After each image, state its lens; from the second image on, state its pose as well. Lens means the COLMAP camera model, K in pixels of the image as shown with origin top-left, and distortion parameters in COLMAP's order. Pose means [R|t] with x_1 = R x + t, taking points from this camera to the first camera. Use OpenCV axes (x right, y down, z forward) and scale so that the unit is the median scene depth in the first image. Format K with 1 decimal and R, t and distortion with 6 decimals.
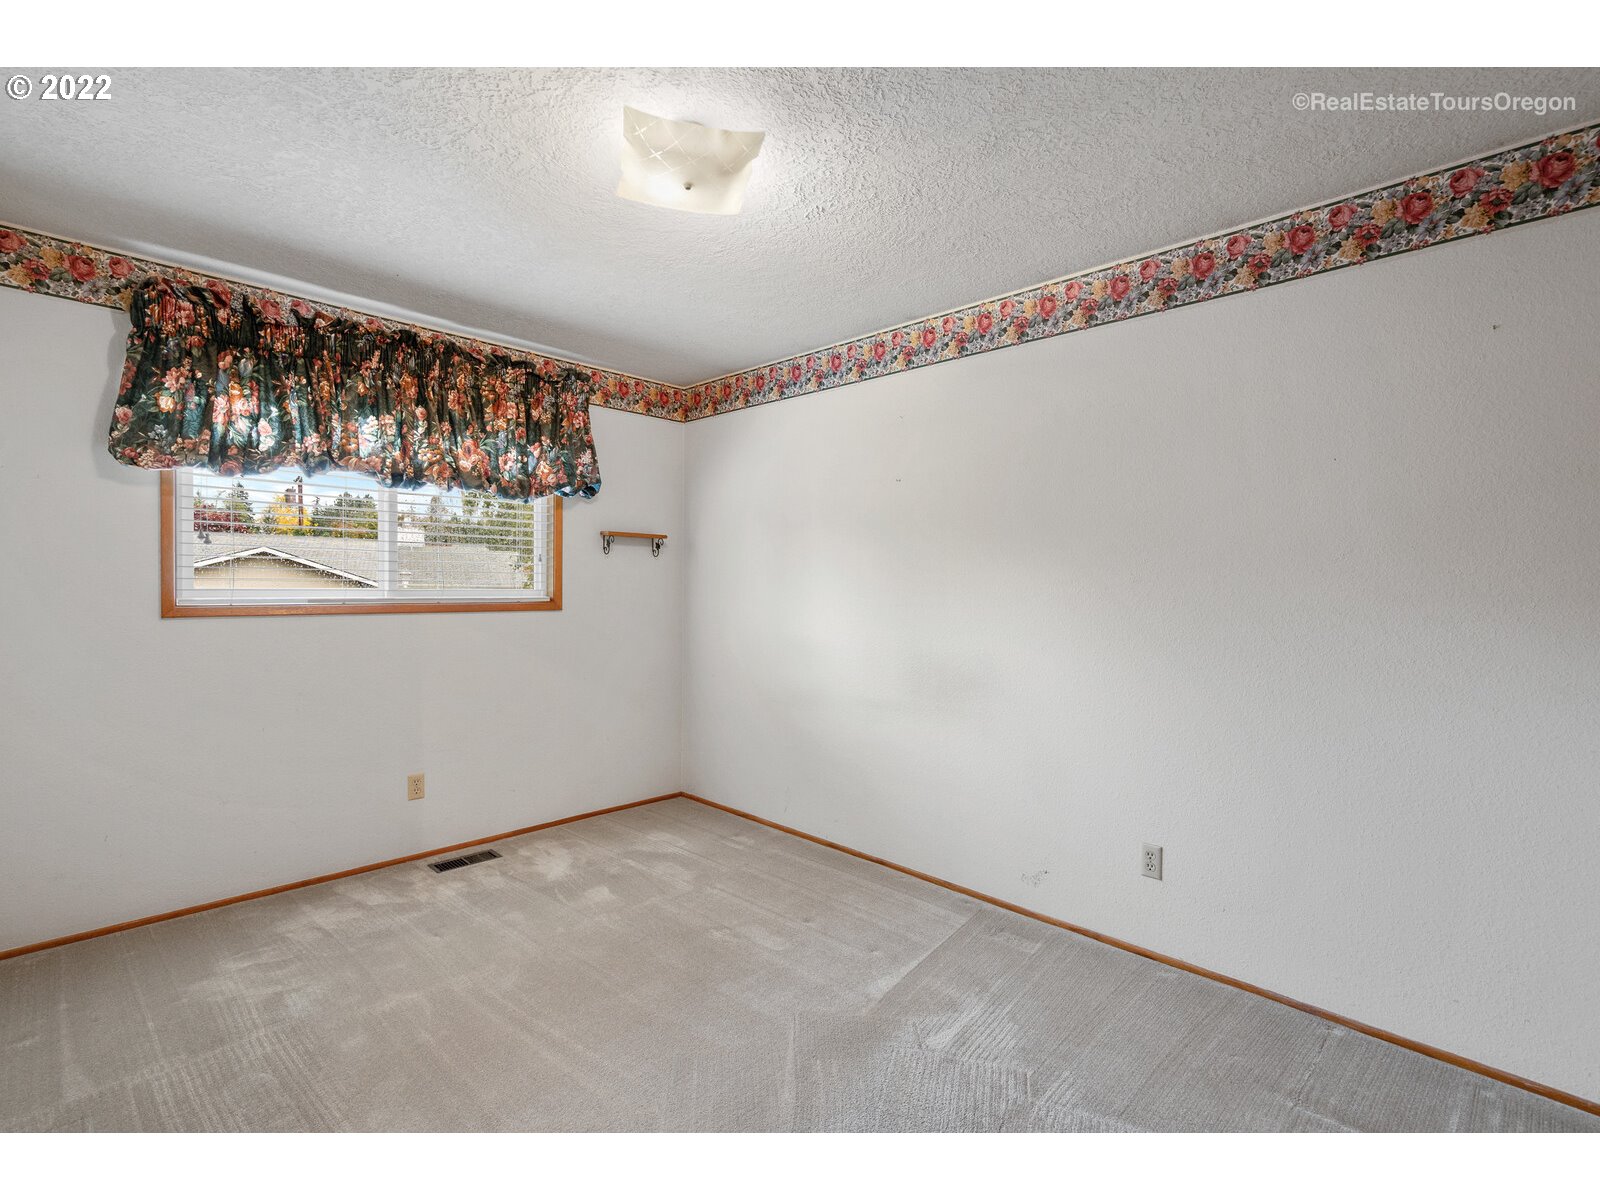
lens RADIAL K [[734.2, 0, 796.4], [0, 734.2, 583.6], [0, 0, 1]] dist [-0.001619, 0.000036]
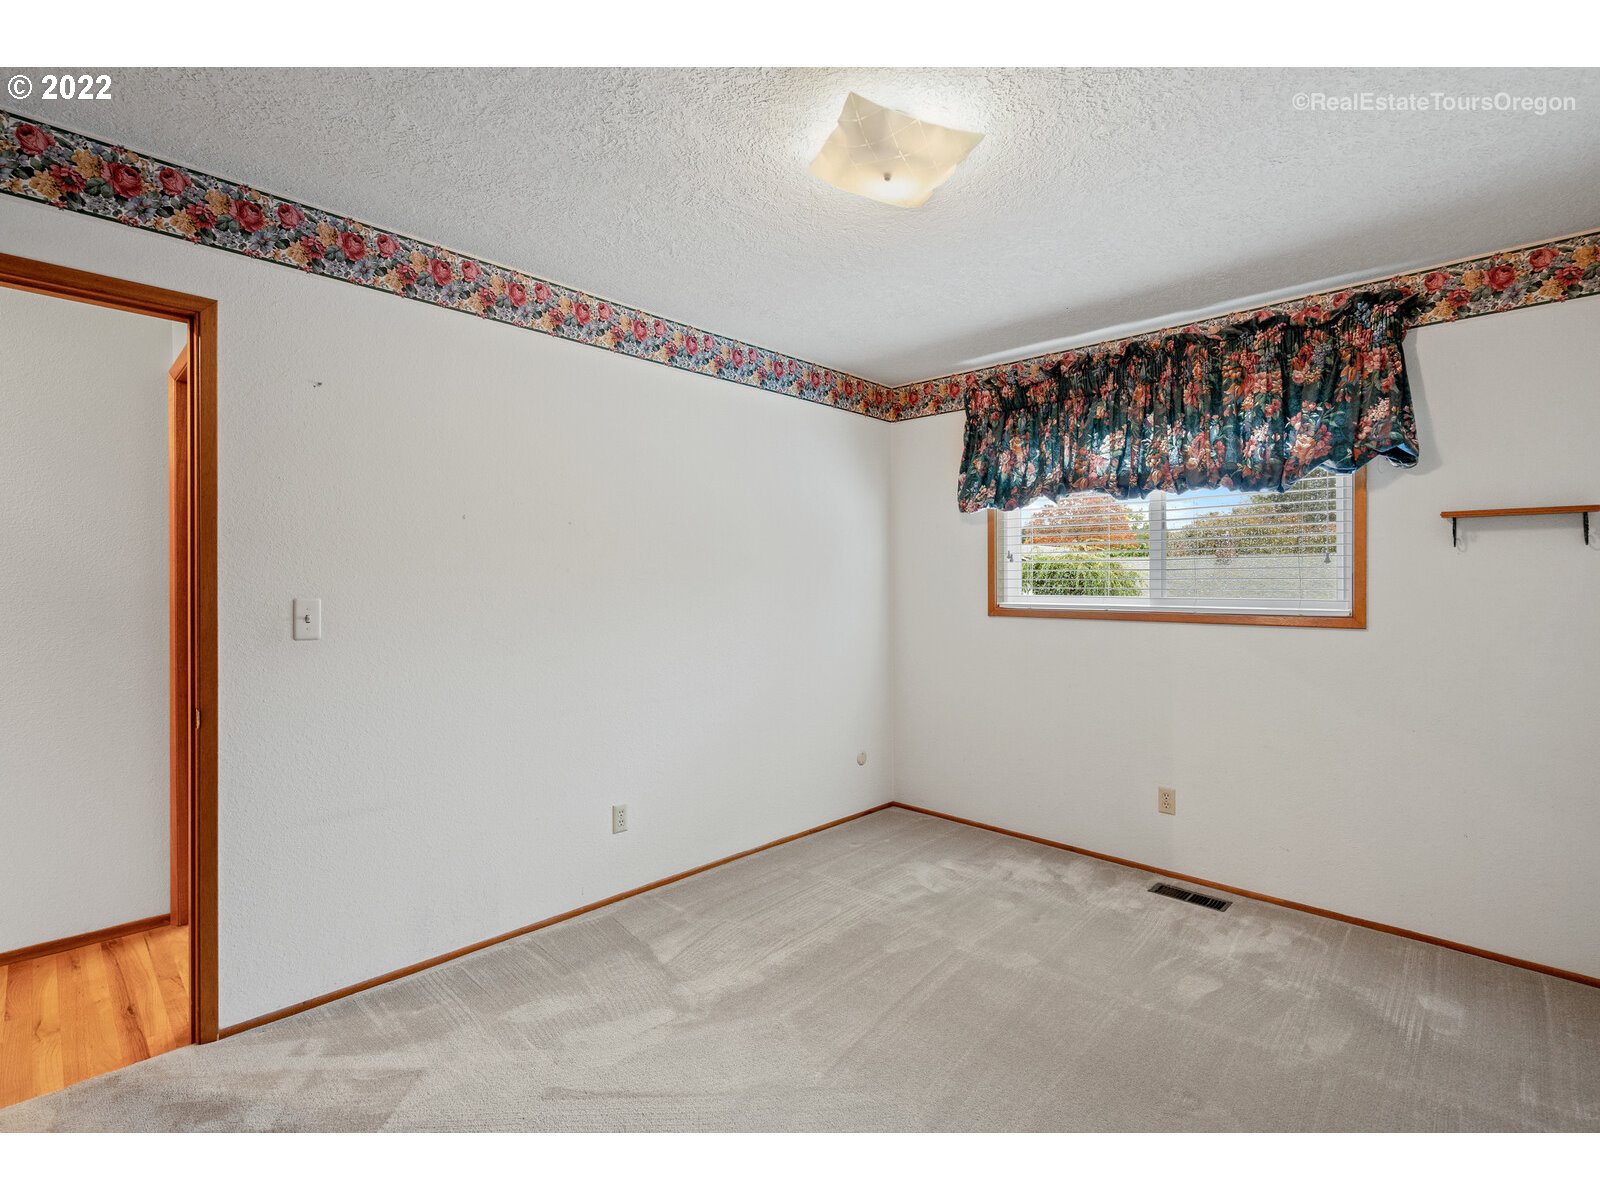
lens RADIAL K [[734.2, 0, 796.4], [0, 734.2, 583.6], [0, 0, 1]] dist [-0.001619, 0.000036]
pose [[0.015125, -0.008522, -0.999849, 0.467062], [-0.001565, 0.999962, -0.008547, -0.002000], [0.999884, 0.001694, 0.015111, 0.510107]]
